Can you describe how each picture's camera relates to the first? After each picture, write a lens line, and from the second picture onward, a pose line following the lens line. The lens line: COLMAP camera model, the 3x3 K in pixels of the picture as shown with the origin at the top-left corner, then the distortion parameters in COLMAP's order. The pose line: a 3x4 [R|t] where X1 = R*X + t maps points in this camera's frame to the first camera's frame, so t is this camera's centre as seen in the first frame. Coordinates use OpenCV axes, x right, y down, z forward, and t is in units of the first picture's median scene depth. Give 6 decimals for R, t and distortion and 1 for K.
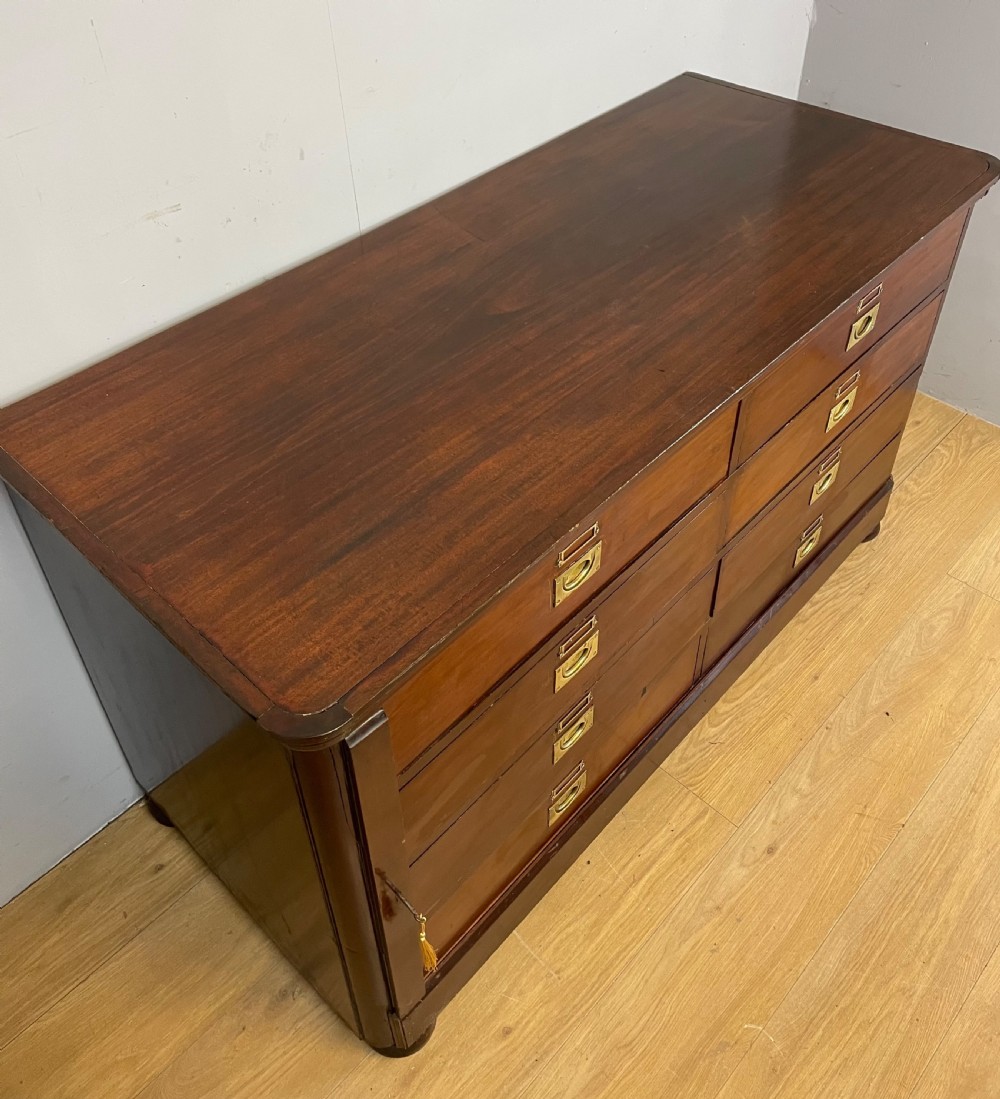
lens RADIAL K [[1003.2, 0, 501.4], [0, 1003.2, 416.9], [0, 0, 1]] dist [0.091174, -0.116170]
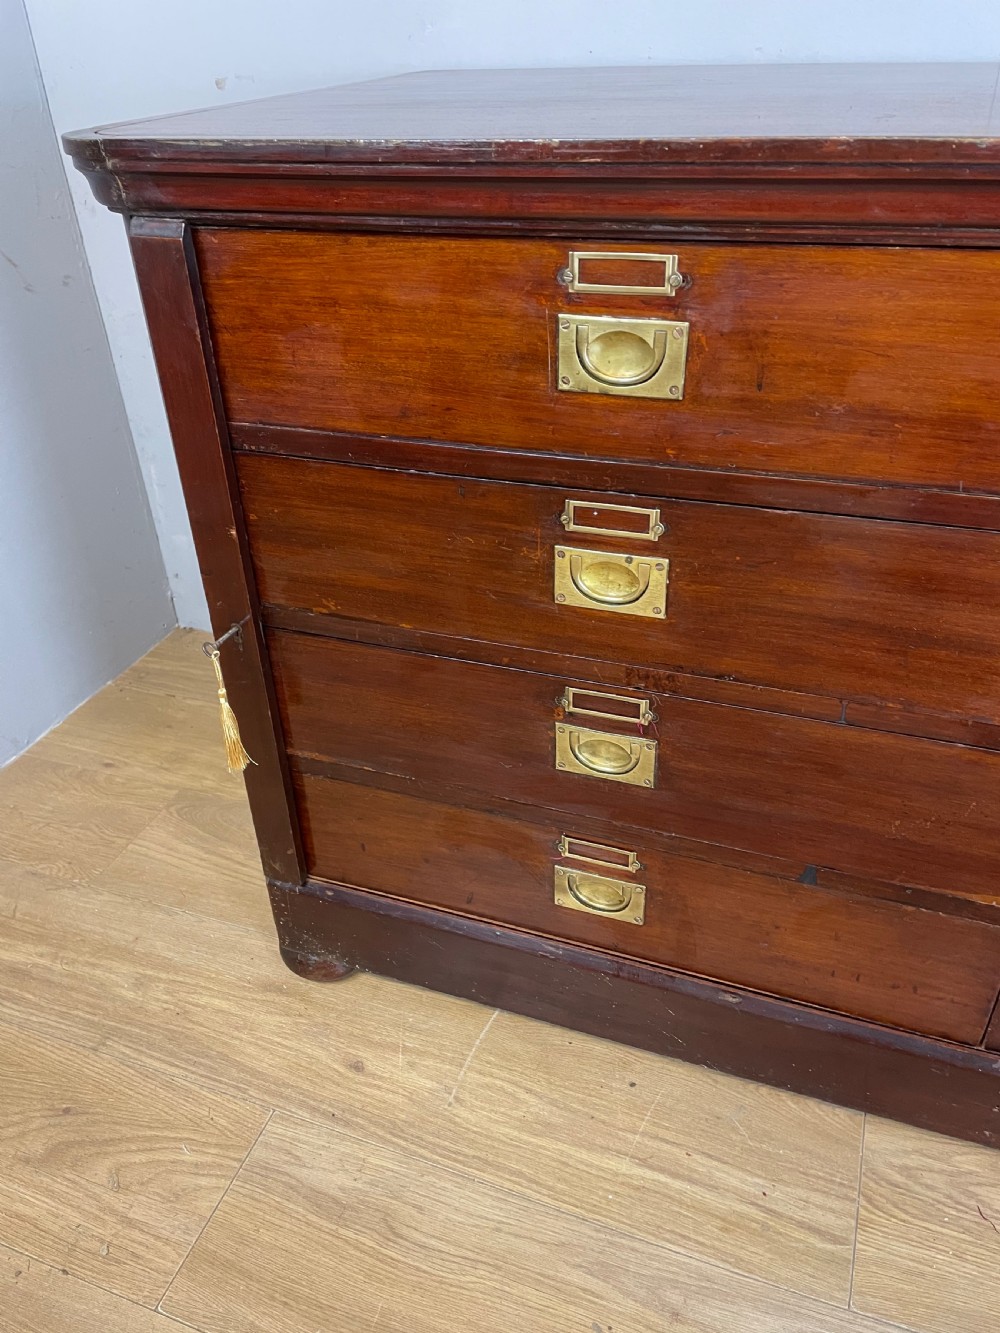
lens RADIAL K [[1005.8, 0, 491.9], [0, 1005.8, 656.0], [0, 0, 1]] dist [0.094747, -0.122254]
pose [[0.393495, 0.499816, -0.771586, 0.402517], [-0.565548, 0.793298, 0.225461, 0.144502], [0.724787, 0.347652, 0.594829, 0.489361]]
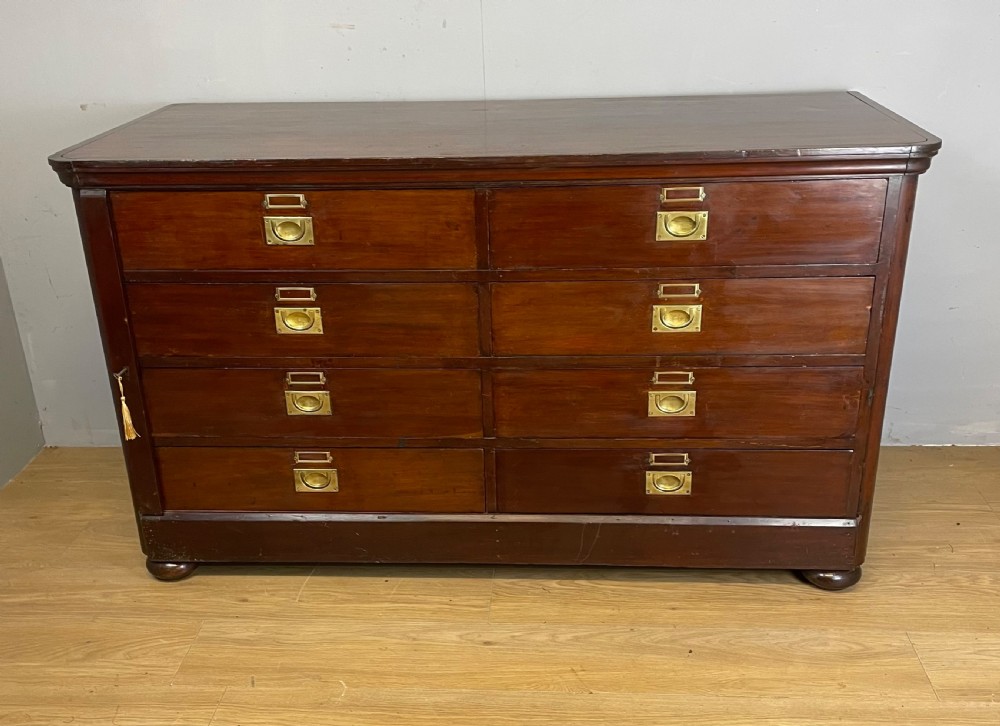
lens RADIAL K [[1060.2, 0, 500.0], [0, 1060.2, 429.4], [0, 0, 1]] dist [0.139393, -0.250597]
pose [[0.627723, 0.325977, -0.706897, 1.066642], [-0.485017, 0.874068, -0.027628, 0.219566], [0.608870, 0.360200, 0.706777, 0.132670]]
